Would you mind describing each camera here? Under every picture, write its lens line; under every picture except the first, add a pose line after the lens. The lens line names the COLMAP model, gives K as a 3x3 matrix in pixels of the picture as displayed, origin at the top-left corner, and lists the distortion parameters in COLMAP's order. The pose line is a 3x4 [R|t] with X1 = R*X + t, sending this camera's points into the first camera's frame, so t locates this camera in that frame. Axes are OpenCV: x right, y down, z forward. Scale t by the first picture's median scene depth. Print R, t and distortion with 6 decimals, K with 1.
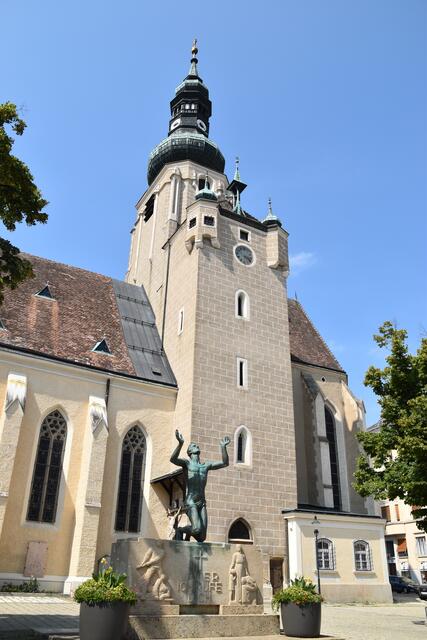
lens RADIAL K [[508.1, 0, 213.5], [0, 508.1, 320.0], [0, 0, 1]] dist [-0.171206, 0.149331]
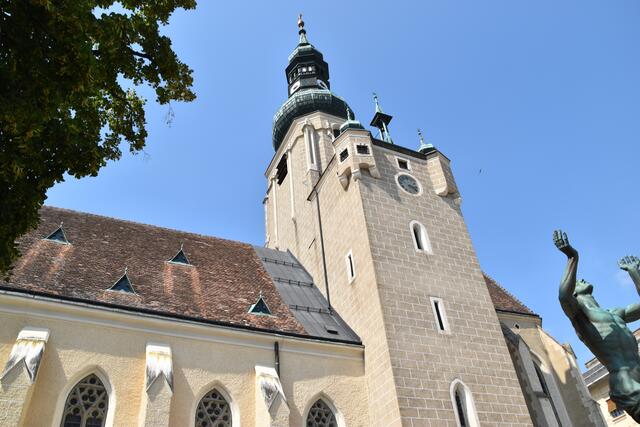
lens RADIAL K [[508.1, 0, 320.0], [0, 508.1, 213.5], [0, 0, 1]] dist [-0.171206, 0.149331]
pose [[0.989660, -0.143401, -0.003109, -0.096585], [0.139145, 0.965098, -0.221864, 0.092521], [0.034816, 0.219137, 0.975073, 0.185501]]
